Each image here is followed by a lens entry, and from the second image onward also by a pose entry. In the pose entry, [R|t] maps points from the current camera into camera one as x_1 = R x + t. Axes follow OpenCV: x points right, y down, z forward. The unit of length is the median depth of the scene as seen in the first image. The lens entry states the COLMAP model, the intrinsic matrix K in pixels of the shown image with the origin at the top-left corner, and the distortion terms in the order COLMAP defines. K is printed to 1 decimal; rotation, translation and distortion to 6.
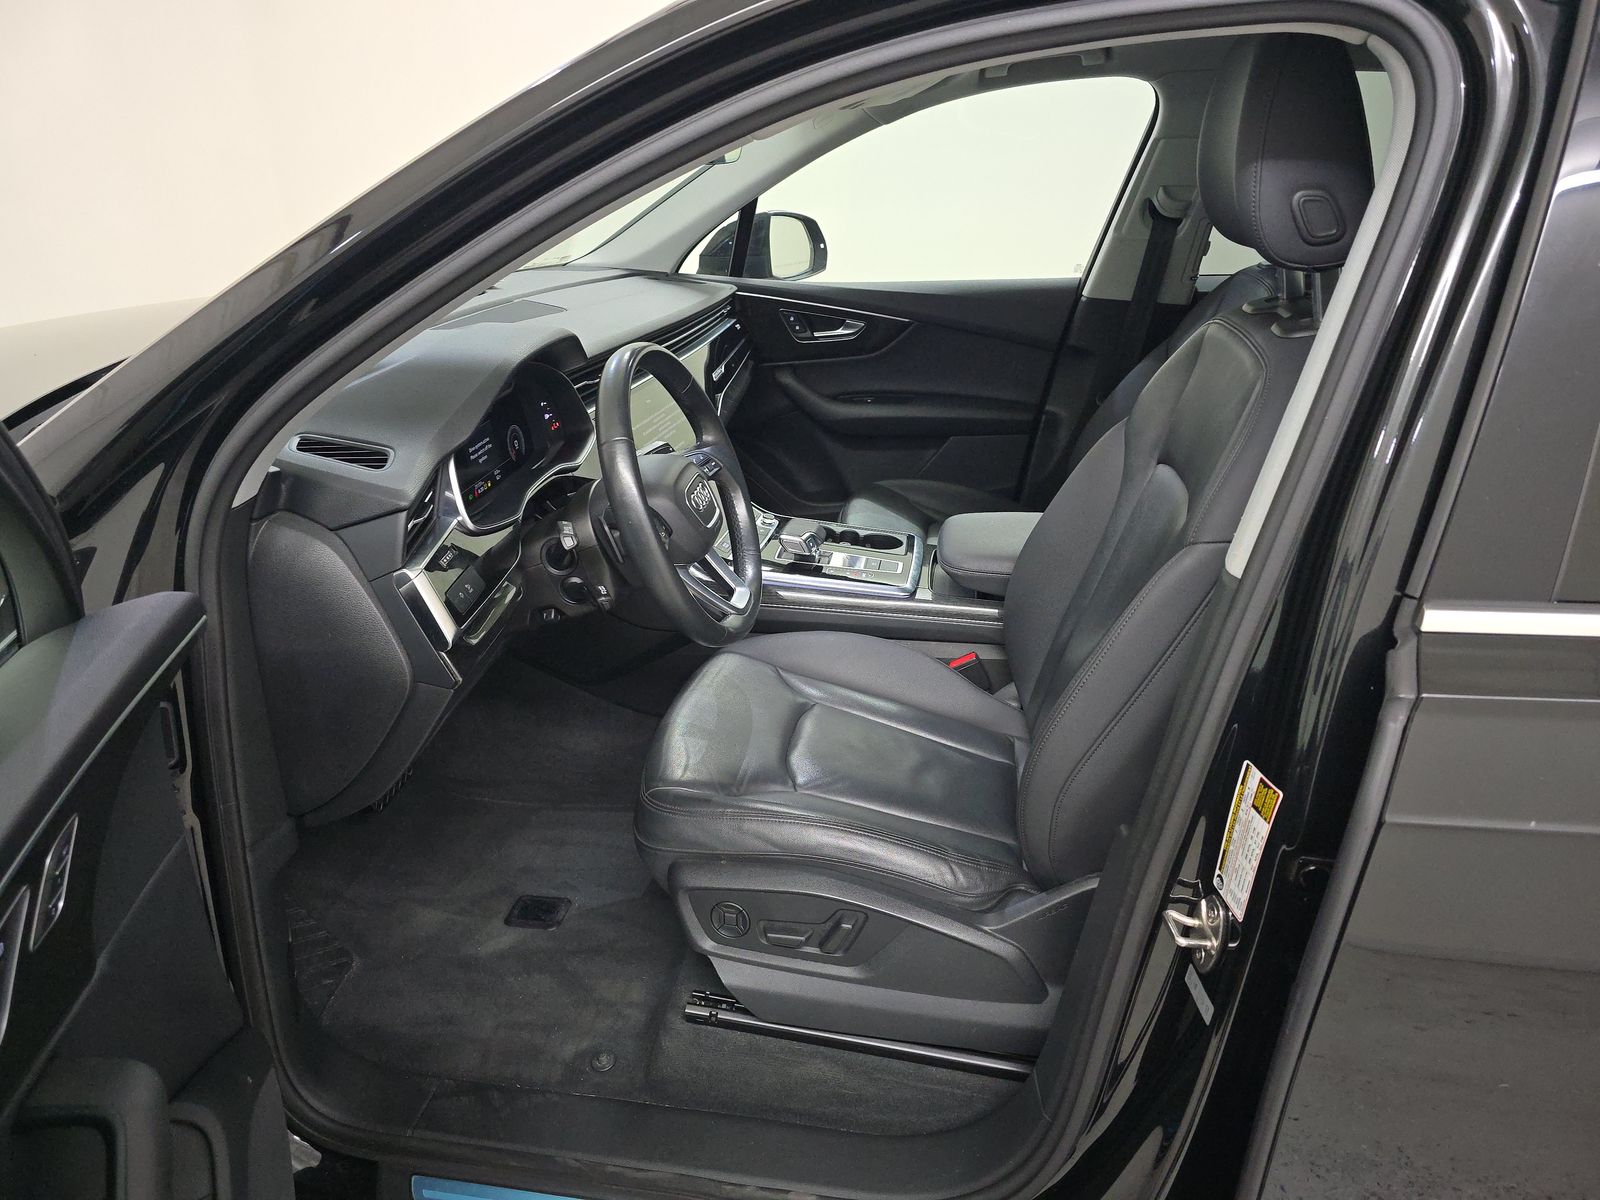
lens RADIAL K [[1116.8, 0, 807.6], [0, 1116.8, 621.7], [0, 0, 1]] dist [0.052491, -0.045878]
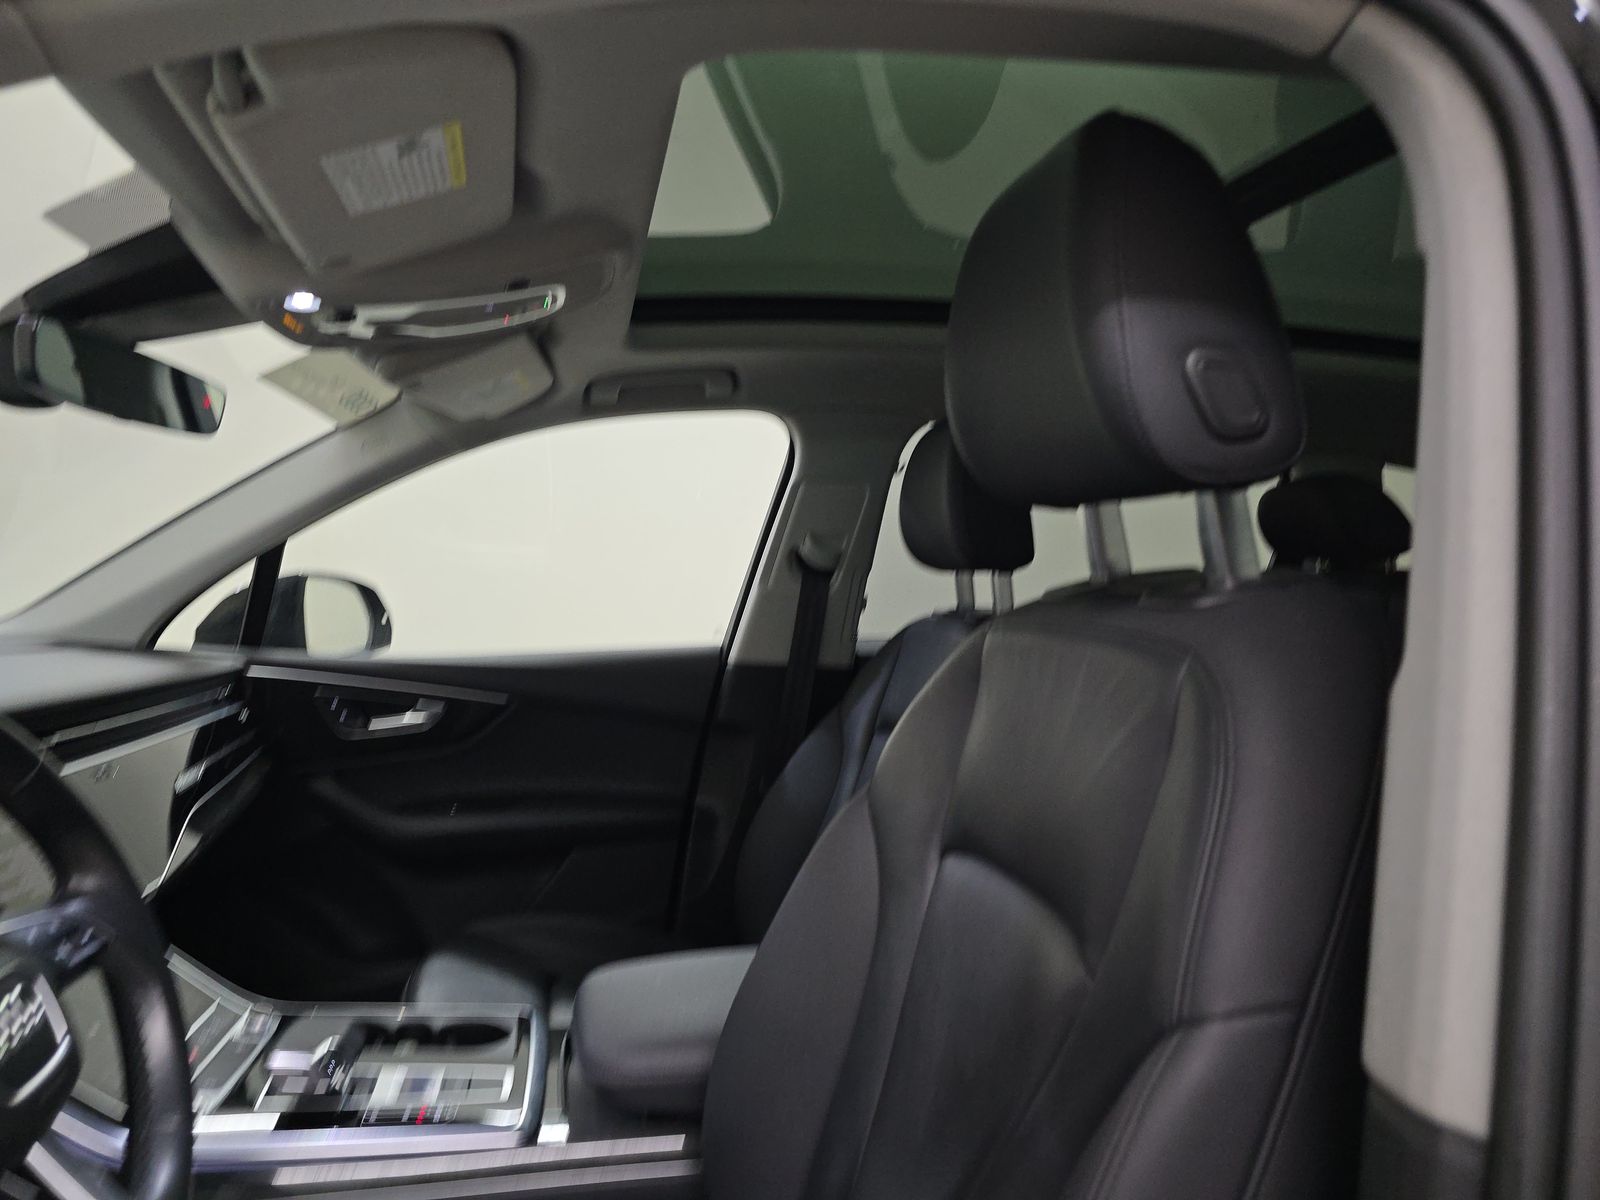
lens RADIAL K [[1116.8, 0, 807.6], [0, 1116.8, 621.7], [0, 0, 1]] dist [0.052491, -0.045878]
pose [[0.940119, -0.013783, 0.340568, 0.028003], [0.136693, 0.930558, -0.339672, -0.040918], [-0.312237, 0.365885, 0.876719, 0.296295]]
